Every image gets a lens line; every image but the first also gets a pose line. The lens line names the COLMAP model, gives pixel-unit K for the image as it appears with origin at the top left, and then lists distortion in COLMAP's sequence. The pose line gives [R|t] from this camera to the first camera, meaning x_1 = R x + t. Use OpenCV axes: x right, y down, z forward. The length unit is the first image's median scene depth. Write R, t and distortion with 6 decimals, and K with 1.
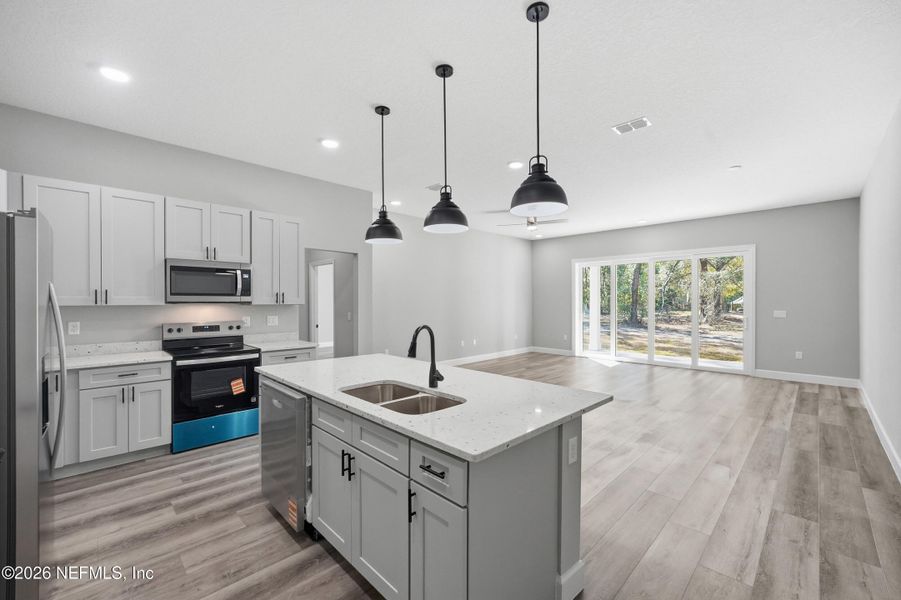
lens RADIAL K [[367.5, 0, 444.1], [0, 367.5, 301.3], [0, 0, 1]] dist [-0.014383, 0.002063]
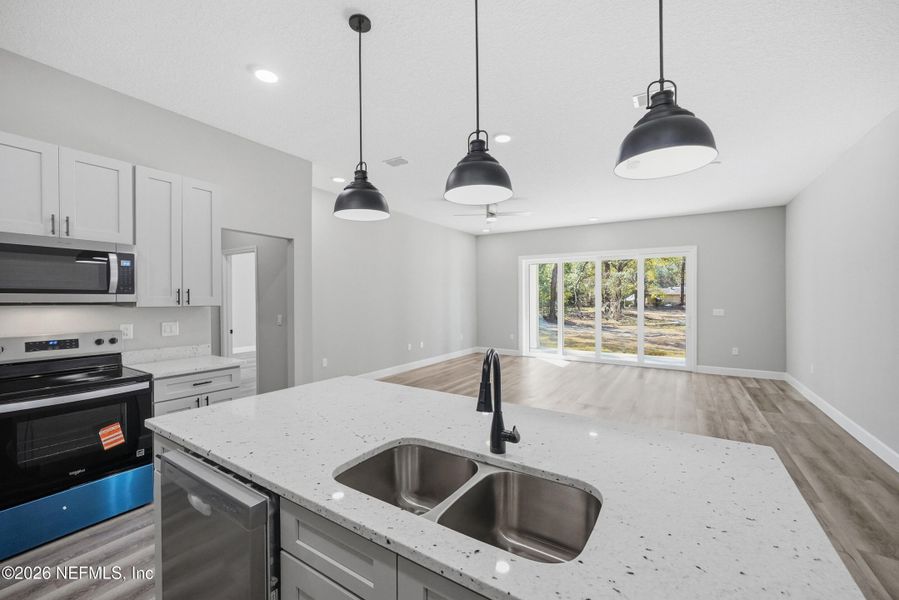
lens RADIAL K [[366.7, 0, 447.1], [0, 366.7, 300.9], [0, 0, 1]] dist [-0.014383, 0.002063]
pose [[0.973679, 0.000260, 0.227924, -0.126076], [-0.002148, 0.999965, 0.008038, -0.007736], [-0.227914, -0.008317, 0.973646, 0.229875]]
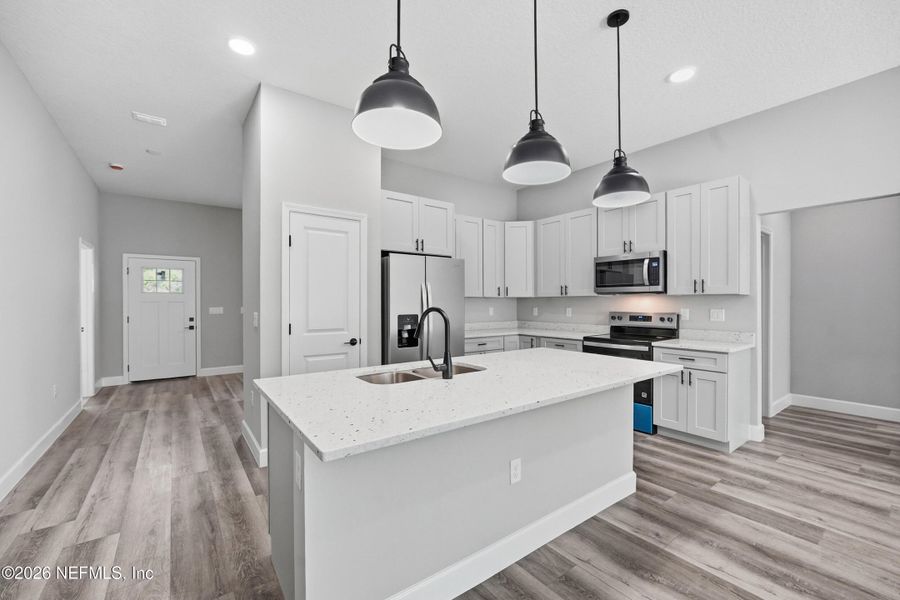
lens RADIAL K [[367.1, 0, 451.0], [0, 367.1, 301.2], [0, 0, 1]] dist [-0.014383, 0.002063]
pose [[-0.129192, -0.001529, -0.991618, 0.438976], [0.001283, 0.999998, -0.001709, 0.025678], [0.991619, -0.001493, -0.129190, 0.579282]]
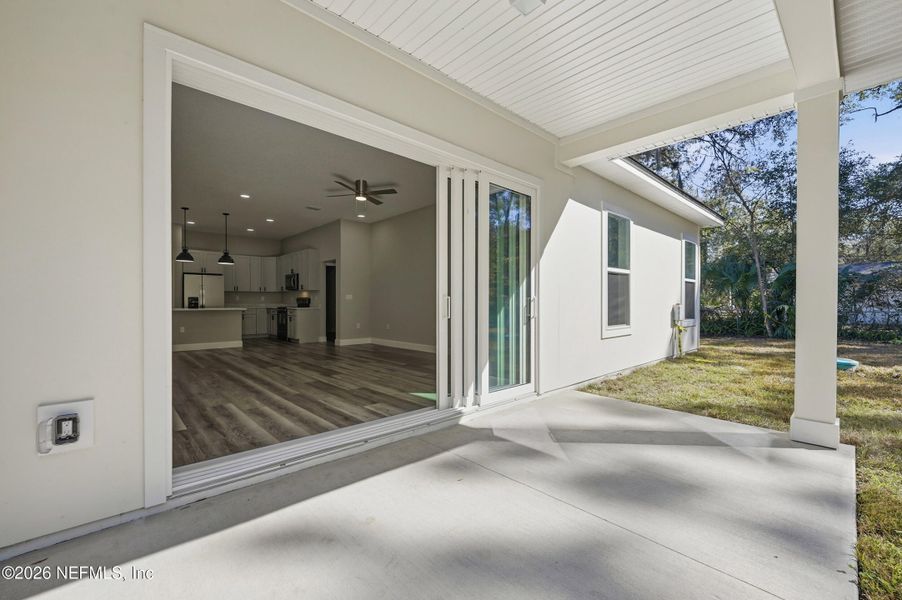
lens RADIAL K [[368.0, 0, 448.6], [0, 368.0, 302.0], [0, 0, 1]] dist [-0.014383, 0.002063]
pose [[-0.017763, 0.006651, -0.999820, 1.878369], [-0.001071, 0.999977, 0.006671, 0.067205], [0.999842, 0.001189, -0.017755, 2.020947]]
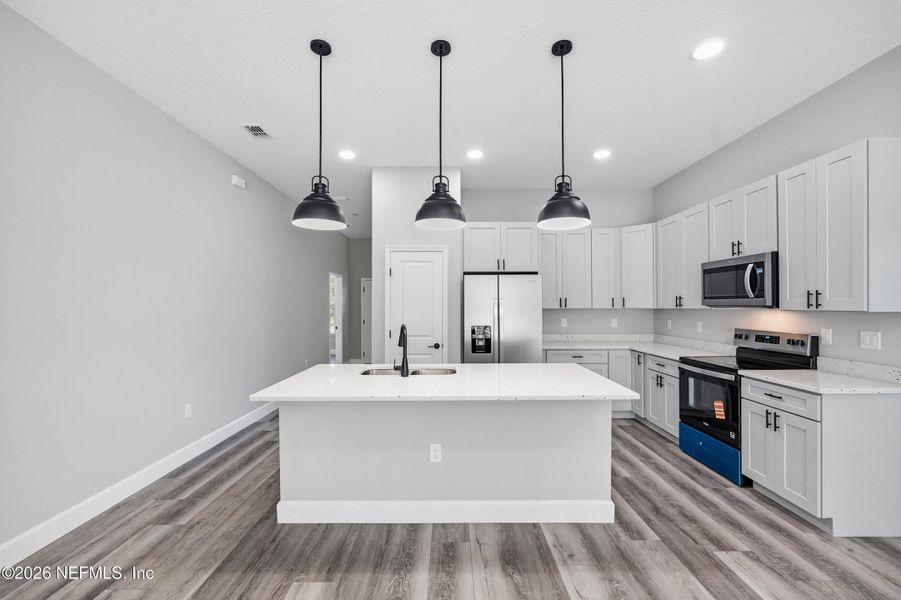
lens RADIAL K [[367.5, 0, 454.0], [0, 367.5, 304.2], [0, 0, 1]] dist [-0.014383, 0.002063]
pose [[-0.687364, -0.000802, -0.726313, 0.387509], [0.003269, 0.999986, -0.004197, -0.000755], [0.726306, -0.005259, -0.687352, 1.015081]]
